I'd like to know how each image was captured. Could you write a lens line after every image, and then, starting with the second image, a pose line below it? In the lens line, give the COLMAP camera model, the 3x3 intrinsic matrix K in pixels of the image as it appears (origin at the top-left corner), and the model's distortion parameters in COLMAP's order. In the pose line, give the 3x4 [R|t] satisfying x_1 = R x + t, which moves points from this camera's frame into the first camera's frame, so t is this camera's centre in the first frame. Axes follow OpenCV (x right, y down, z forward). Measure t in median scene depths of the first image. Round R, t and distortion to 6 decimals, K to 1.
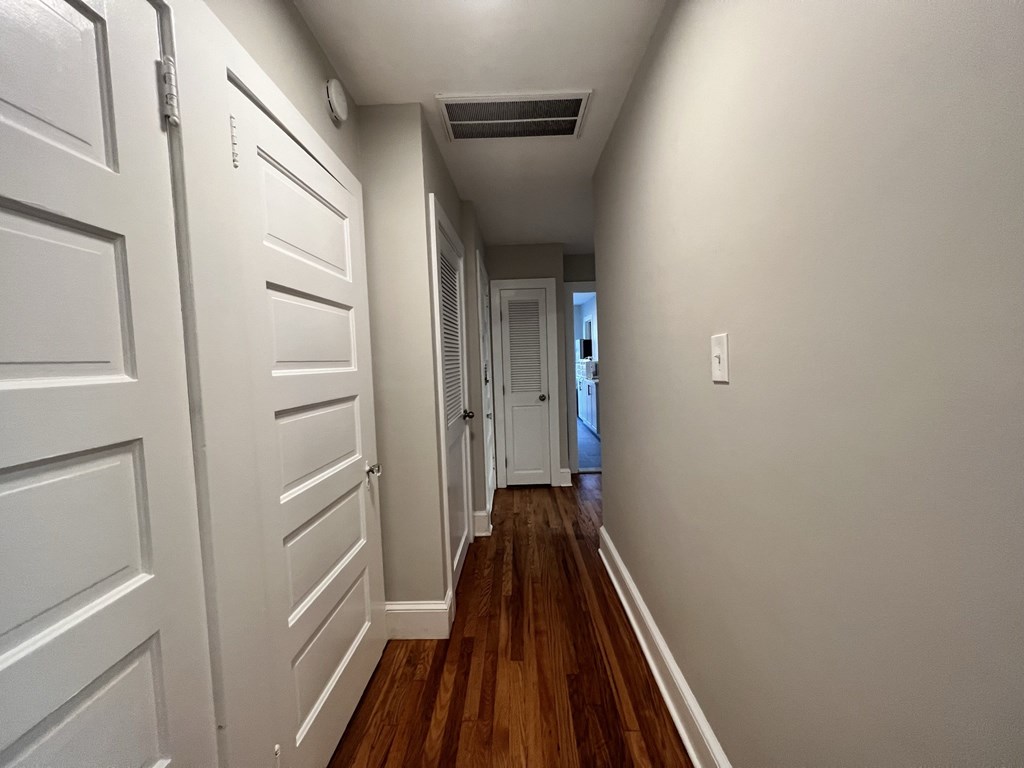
lens RADIAL K [[408.4, 0, 509.6], [0, 408.4, 381.1], [0, 0, 1]] dist [-0.001409, -0.000147]
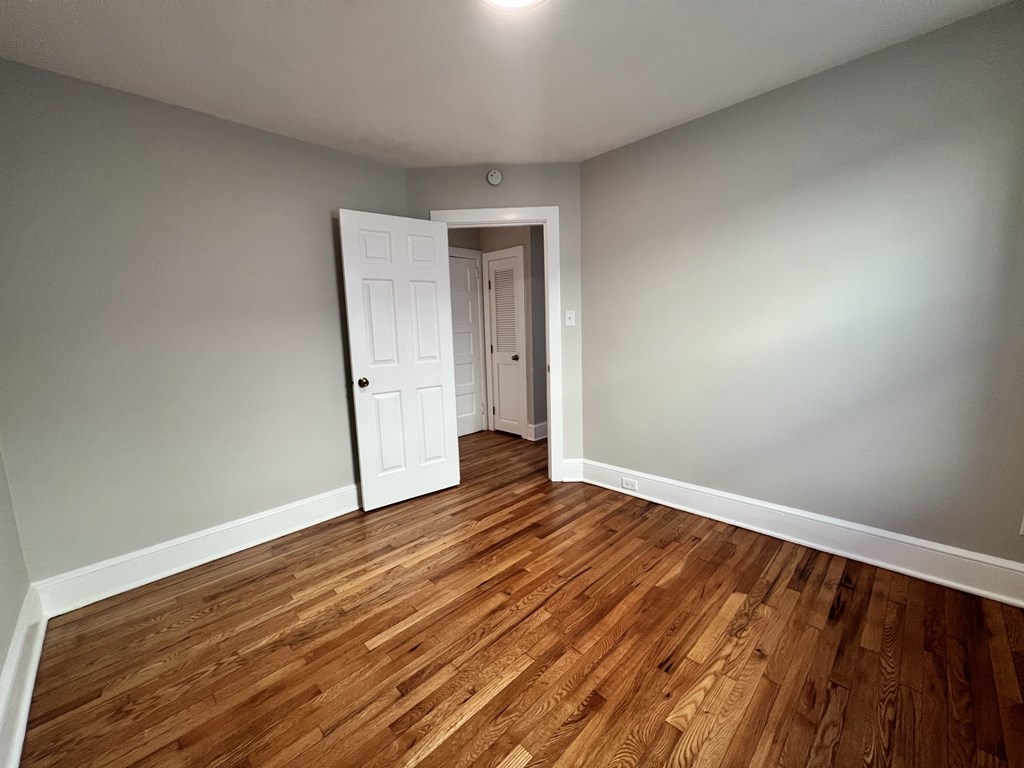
lens RADIAL K [[408.4, 0, 509.6], [0, 408.4, 381.1], [0, 0, 1]] dist [-0.001409, -0.000147]
pose [[0.716611, 0.109324, -0.688852, 1.233494], [-0.030492, 0.991606, 0.125652, -0.051291], [0.696807, -0.069039, 0.713929, 0.288558]]
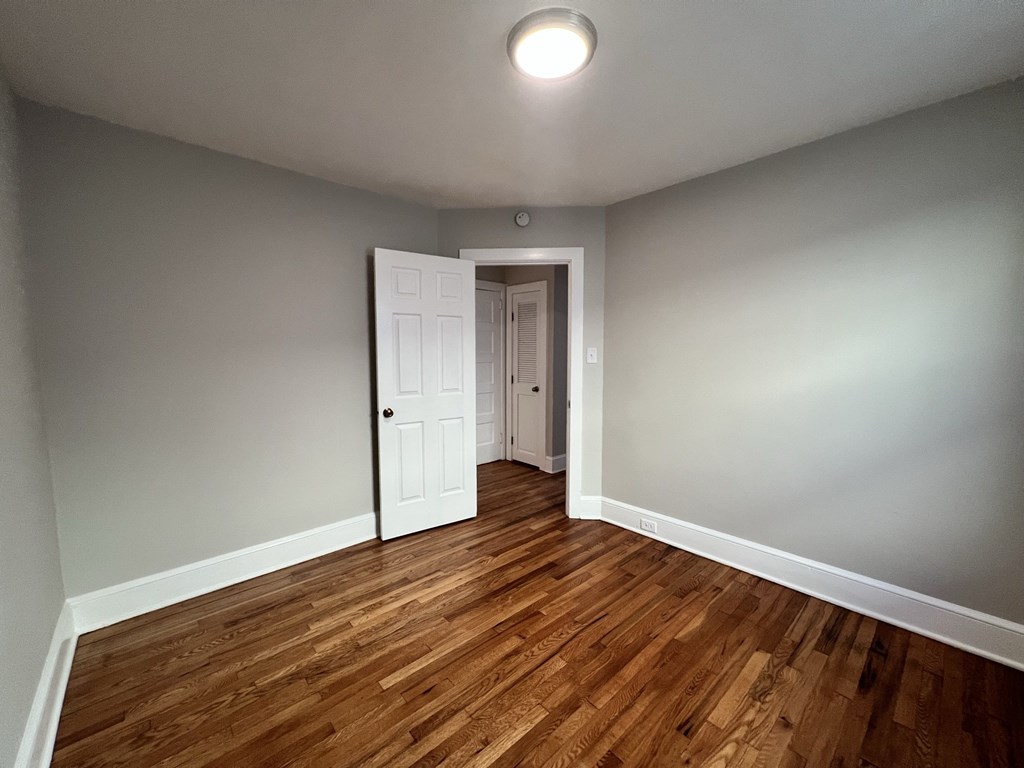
lens RADIAL K [[408.4, 0, 509.6], [0, 408.4, 381.1], [0, 0, 1]] dist [-0.001409, -0.000147]
pose [[0.682582, 0.093819, -0.724762, 1.234637], [-0.061708, 0.995583, 0.070760, -0.082273], [0.728199, -0.003576, 0.685357, 0.271749]]
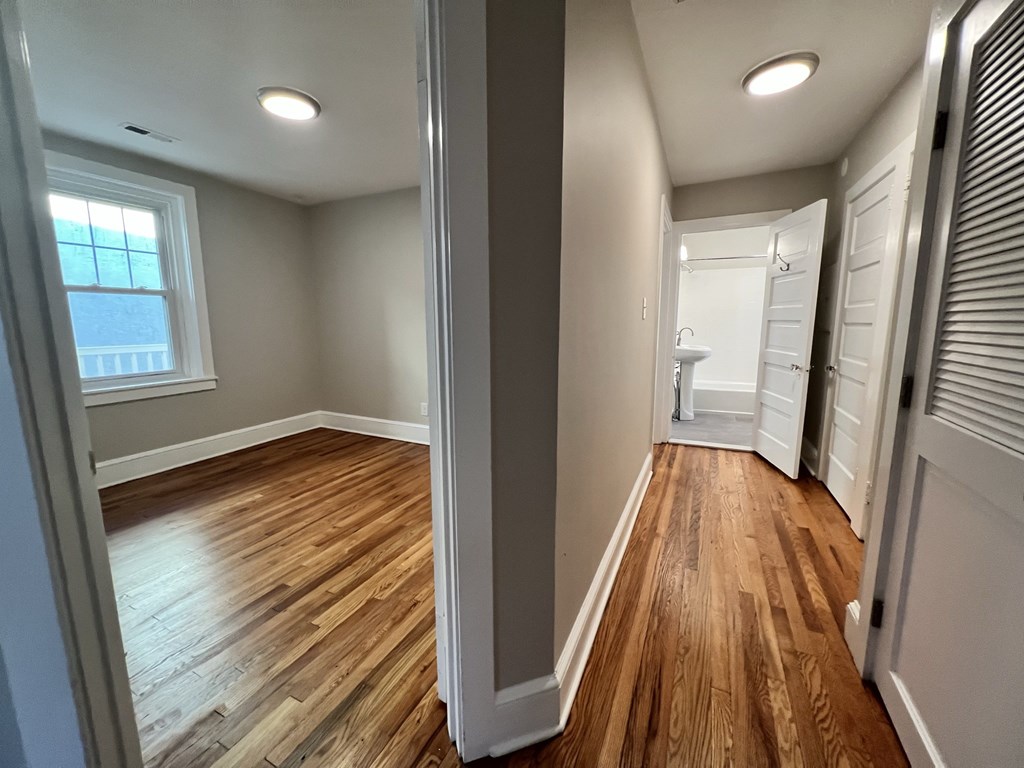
lens RADIAL K [[408.4, 0, 509.6], [0, 408.4, 381.1], [0, 0, 1]] dist [-0.001409, -0.000147]
pose [[-0.905987, -0.018404, 0.422905, 0.085926], [0.063516, 0.981833, 0.178798, -0.044155], [-0.418513, 0.188850, -0.888359, 1.323417]]
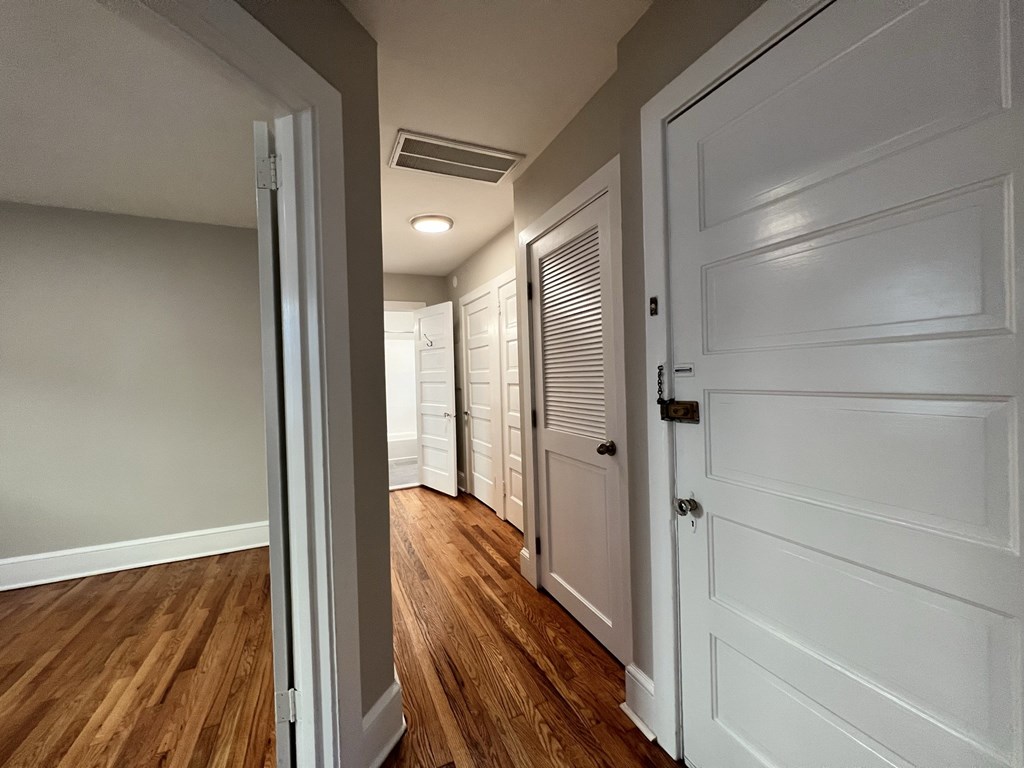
lens RADIAL K [[408.2, 0, 511.3], [0, 408.2, 379.3], [0, 0, 1]] dist [-0.001083, -0.000317]
pose [[-0.898227, 0.068573, -0.434149, 0.287616], [0.039917, 0.996400, 0.074794, -0.072580], [0.437715, 0.049852, -0.897731, 1.488141]]
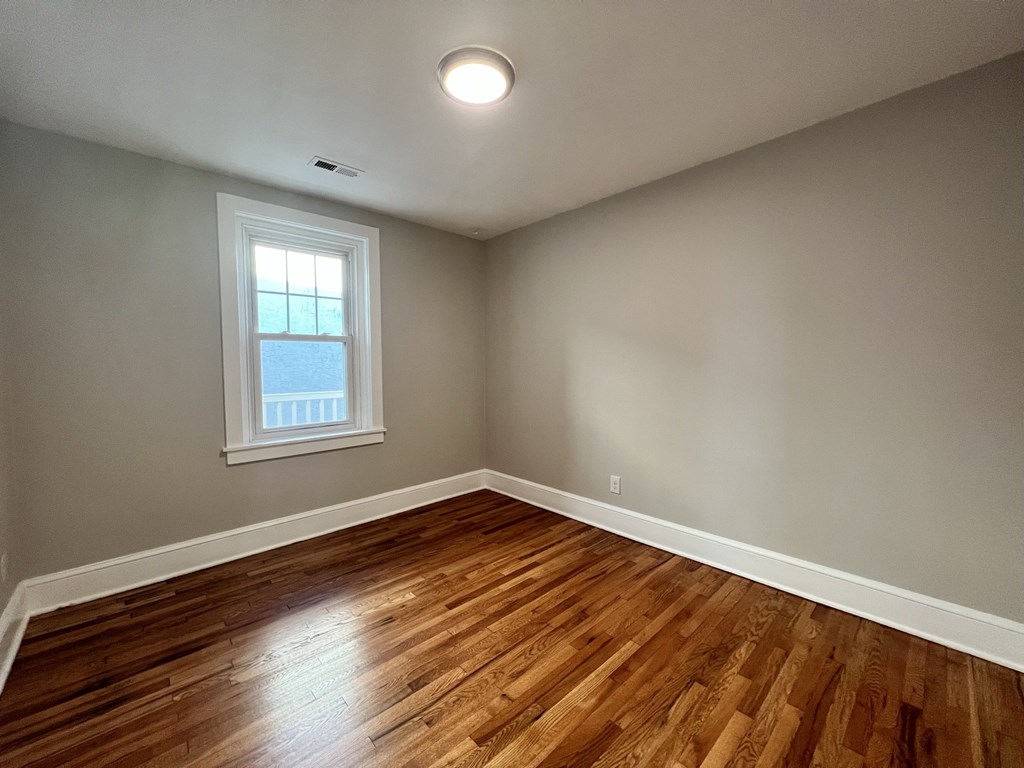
lens RADIAL K [[408.4, 0, 509.6], [0, 408.4, 381.1], [0, 0, 1]] dist [-0.001409, -0.000147]
pose [[-0.691228, 0.020540, 0.722345, 0.381671], [0.077921, 0.995886, 0.046246, -0.048508], [-0.718424, 0.088252, -0.689985, 1.096079]]
